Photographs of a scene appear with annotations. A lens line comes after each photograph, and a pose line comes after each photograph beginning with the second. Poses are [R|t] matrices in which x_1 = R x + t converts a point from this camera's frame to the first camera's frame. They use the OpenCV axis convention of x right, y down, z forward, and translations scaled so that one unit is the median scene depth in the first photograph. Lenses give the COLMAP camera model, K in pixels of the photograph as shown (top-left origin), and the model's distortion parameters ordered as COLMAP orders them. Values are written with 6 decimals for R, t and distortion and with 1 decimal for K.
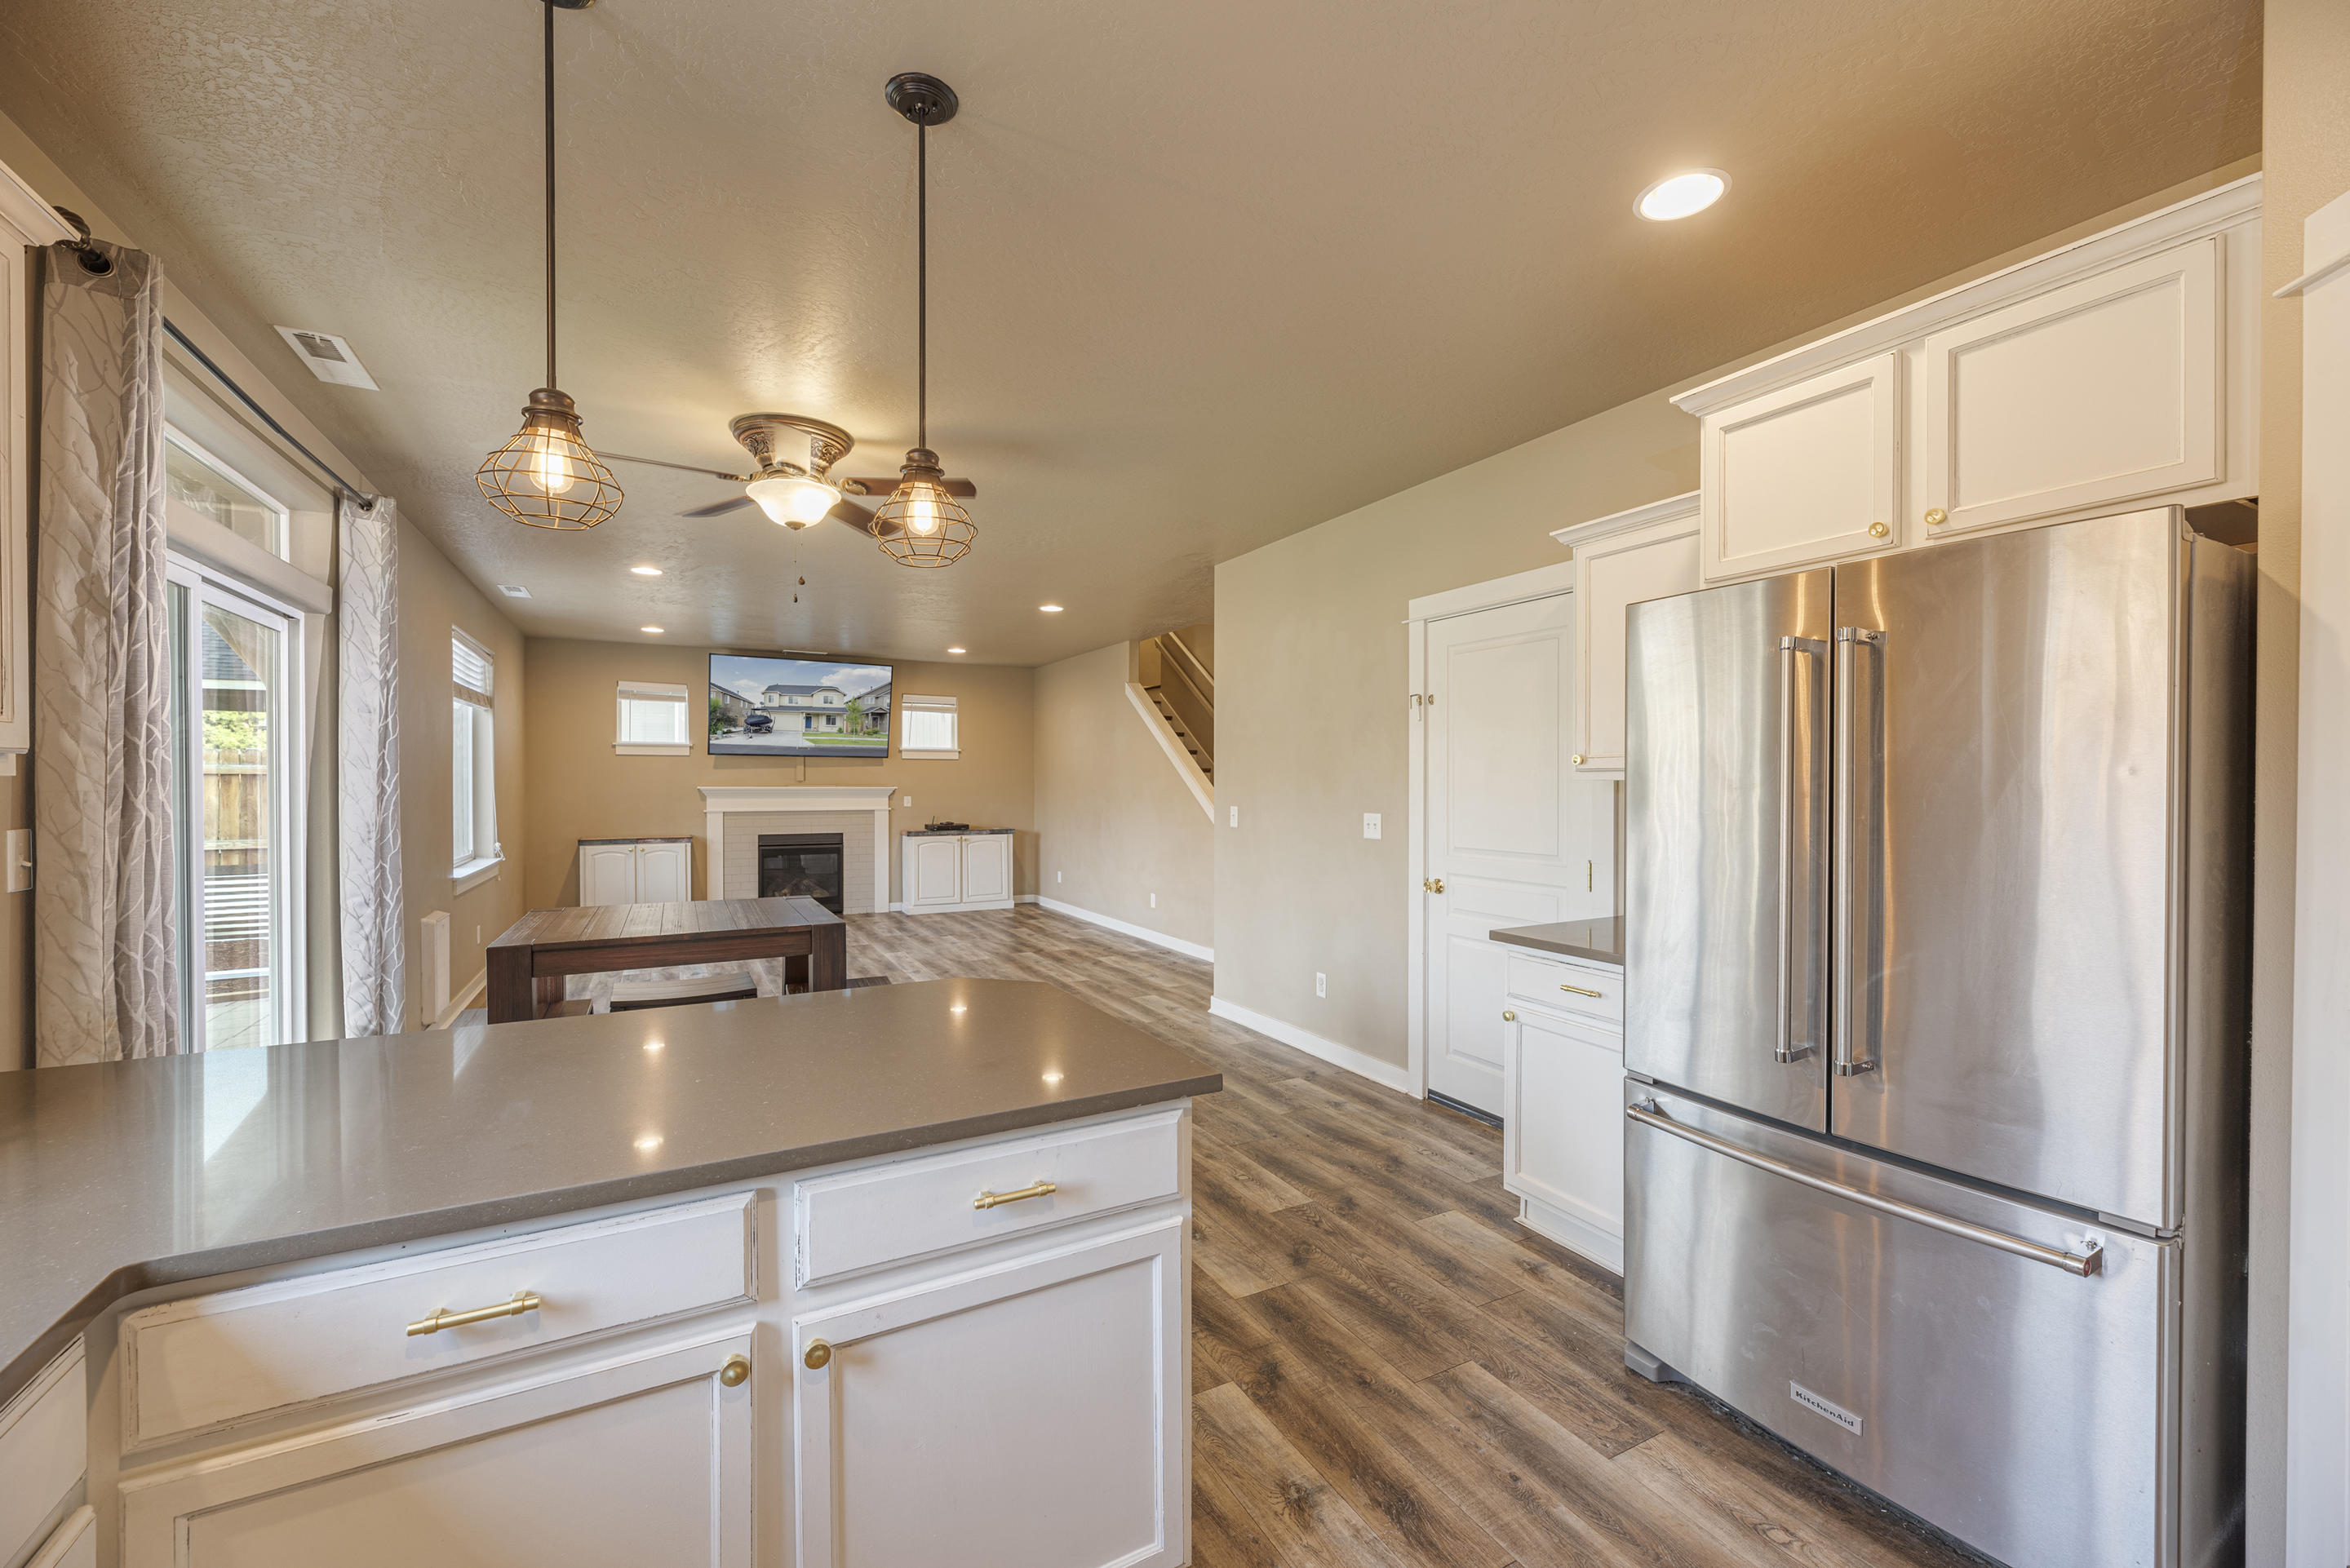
lens RADIAL K [[938.2, 0, 1177.8], [0, 938.2, 787.2], [0, 0, 1]] dist [0.001097, 0.000341]
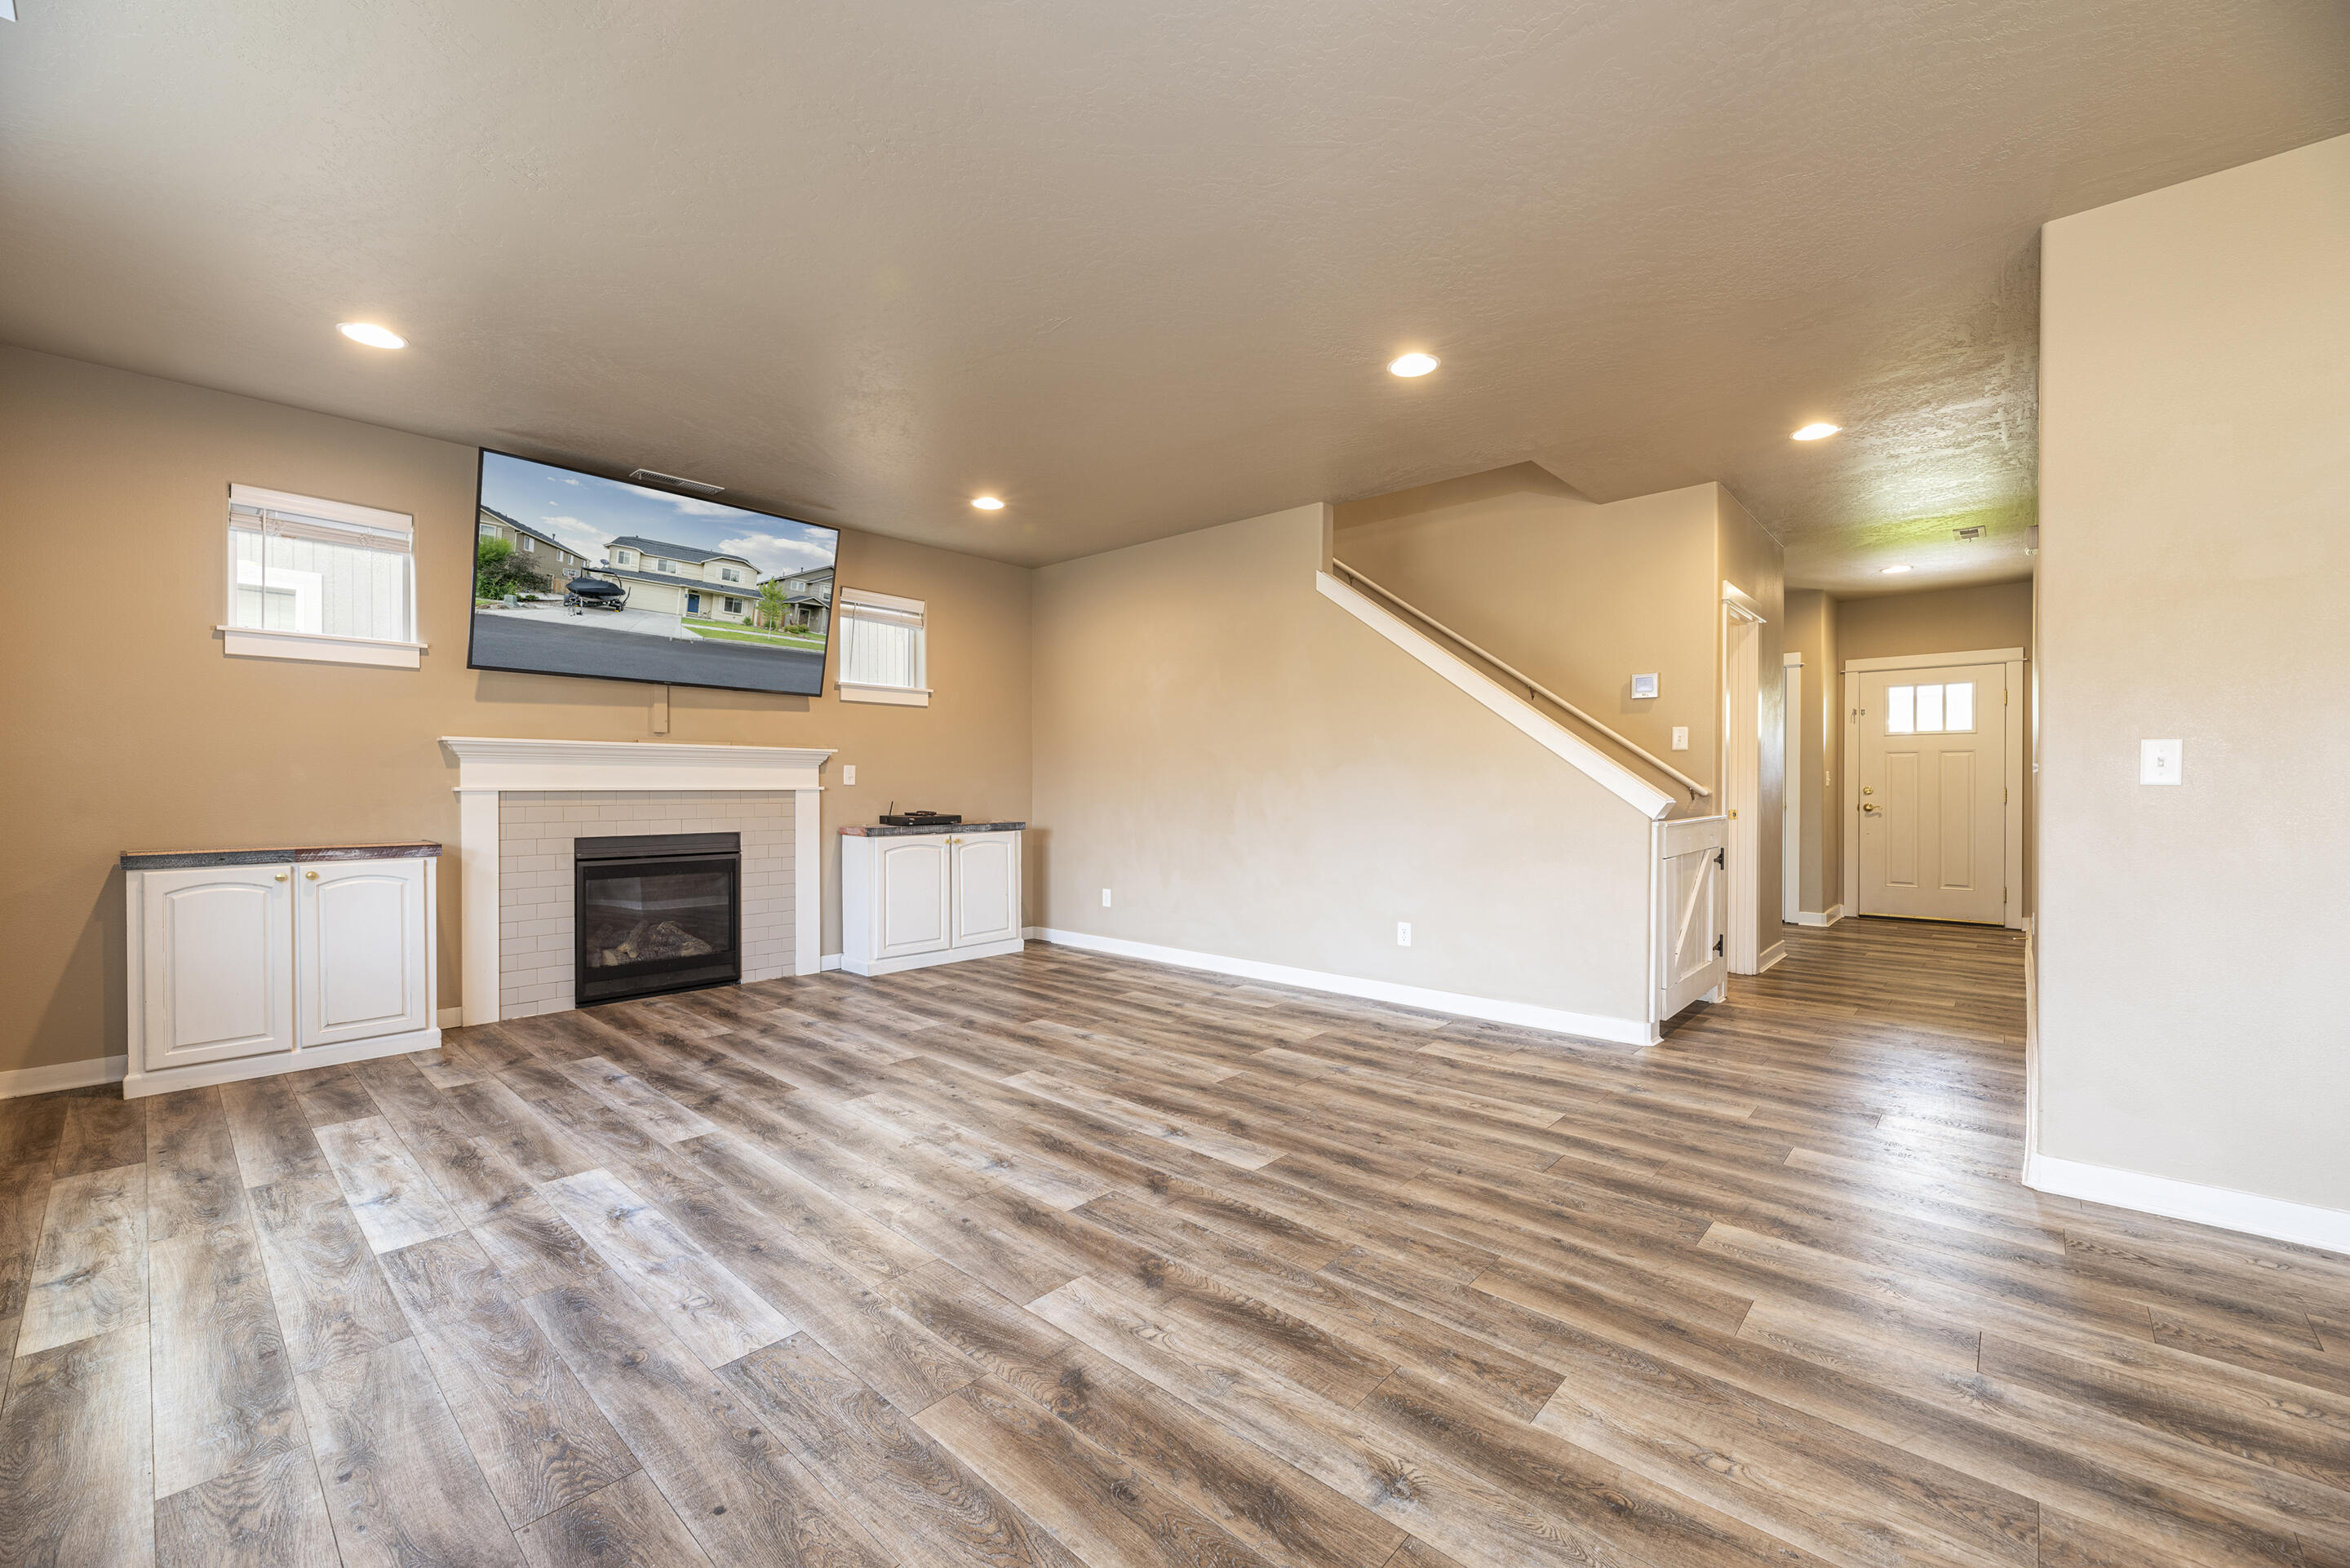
lens RADIAL K [[938.2, 0, 1179.1], [0, 938.2, 790.6], [0, 0, 1]] dist [0.001097, 0.000341]
pose [[0.942634, -0.001982, 0.333823, -0.618068], [0.001572, 0.999998, 0.001499, 0.050329], [-0.333825, -0.000889, 0.942635, 0.843243]]
